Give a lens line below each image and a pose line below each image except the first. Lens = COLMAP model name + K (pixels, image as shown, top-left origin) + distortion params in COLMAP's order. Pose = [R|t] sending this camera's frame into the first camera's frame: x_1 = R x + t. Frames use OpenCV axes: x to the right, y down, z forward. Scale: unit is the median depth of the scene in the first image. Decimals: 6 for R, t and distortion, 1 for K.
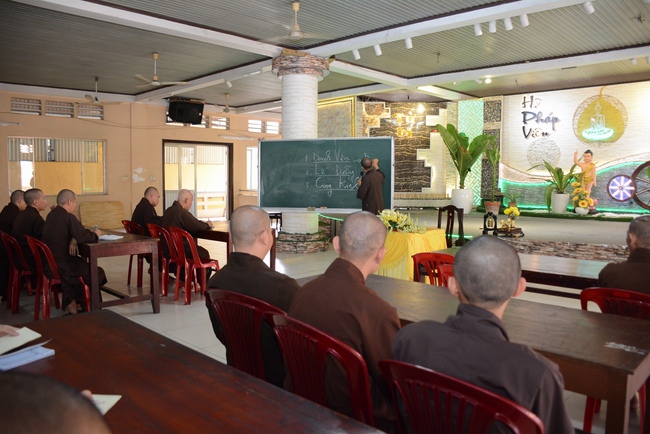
lens RADIAL K [[499.8, 0, 325.8], [0, 499.8, 213.7], [0, 0, 1]] dist [-0.137918, 0.078383]
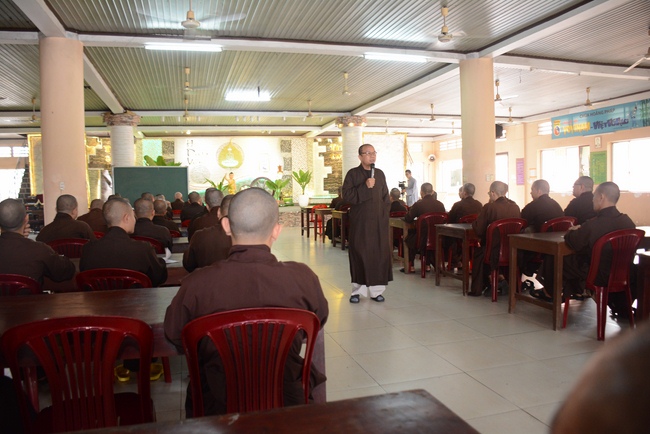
lens RADIAL K [[499.8, 0, 316.0], [0, 499.8, 217.6], [0, 0, 1]] dist [-0.137918, 0.078383]
pose [[0.521250, -0.065345, 0.850899, -0.855512], [0.085539, 0.996043, 0.024091, 0.022701], [-0.849106, 0.060227, 0.524777, -0.257989]]
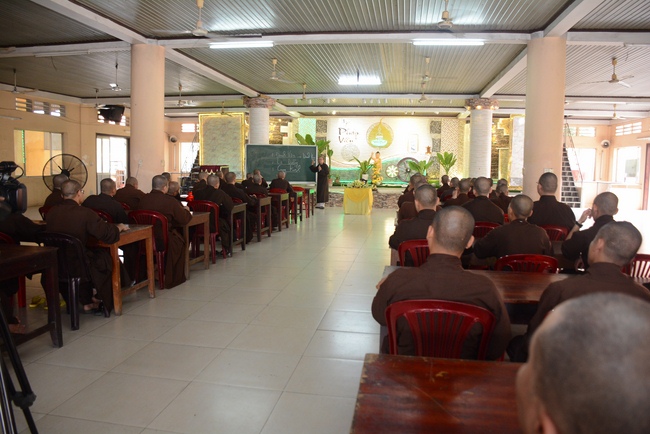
lens RADIAL K [[499.8, 0, 315.2], [0, 499.8, 218.3], [0, 0, 1]] dist [-0.137918, 0.078383]
pose [[0.831050, -0.047275, 0.554185, -0.710155], [0.023496, 0.998476, 0.049941, 0.026834], [-0.555701, -0.028482, 0.830894, -0.477393]]
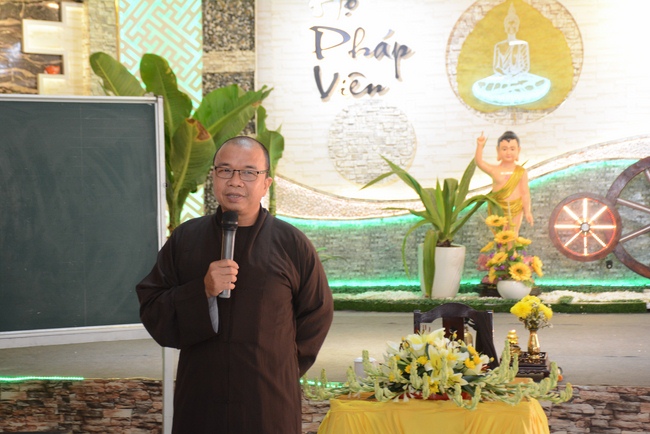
lens RADIAL K [[1441.6, 0, 324.6], [0, 1441.6, 200.4], [0, 0, 1]] dist [0.608141, 0.000000]
pose [[0.812919, -0.019356, 0.582055, -0.237163], [0.059662, 0.996957, -0.050172, -0.024414], [-0.579313, 0.075513, 0.811600, 0.123733]]
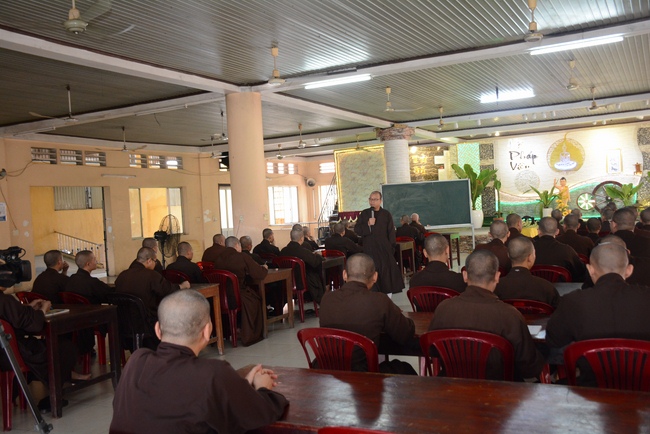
lens RADIAL K [[653.5, 0, 314.8], [0, 653.5, 216.0], [0, 0, 1]] dist [-0.016343, 0.000000]
pose [[0.960199, -0.063869, 0.271916, -0.663746], [0.081839, 0.995113, -0.055253, 0.030247], [-0.267058, 0.075307, 0.960733, -0.635173]]
